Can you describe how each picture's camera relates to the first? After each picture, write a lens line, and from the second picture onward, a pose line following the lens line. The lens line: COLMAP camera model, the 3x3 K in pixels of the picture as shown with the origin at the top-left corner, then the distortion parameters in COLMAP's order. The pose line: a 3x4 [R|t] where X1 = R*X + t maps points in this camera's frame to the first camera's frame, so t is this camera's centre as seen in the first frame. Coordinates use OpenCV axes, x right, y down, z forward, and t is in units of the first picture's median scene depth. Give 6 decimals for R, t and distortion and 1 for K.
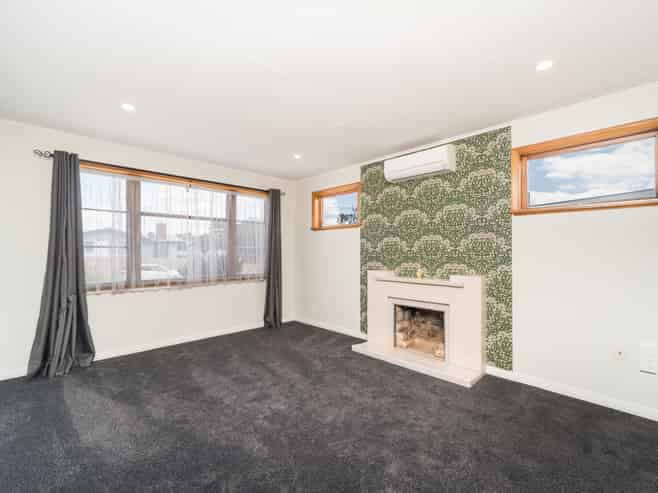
lens RADIAL K [[297.1, 0, 332.4], [0, 297.1, 246.8], [0, 0, 1]] dist [0.000916, 0.000128]
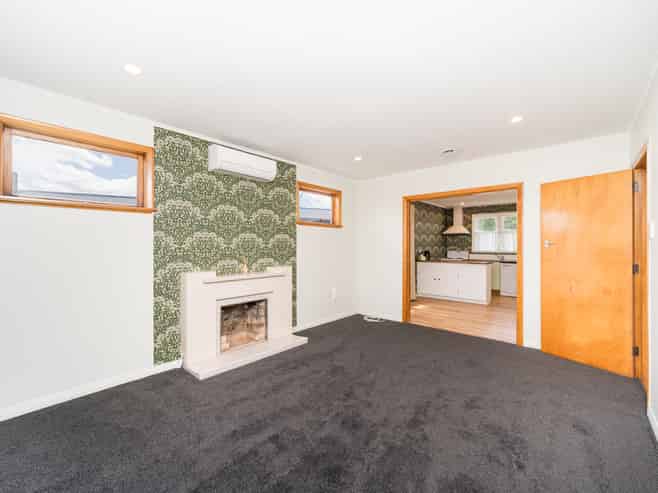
lens RADIAL K [[297.1, 0, 332.4], [0, 297.1, 246.8], [0, 0, 1]] dist [0.000916, 0.000128]
pose [[-0.090229, 0.008928, 0.995881, -0.732514], [-0.002438, 0.999955, -0.009185, 0.018622], [-0.995918, -0.003257, -0.090203, 0.747808]]
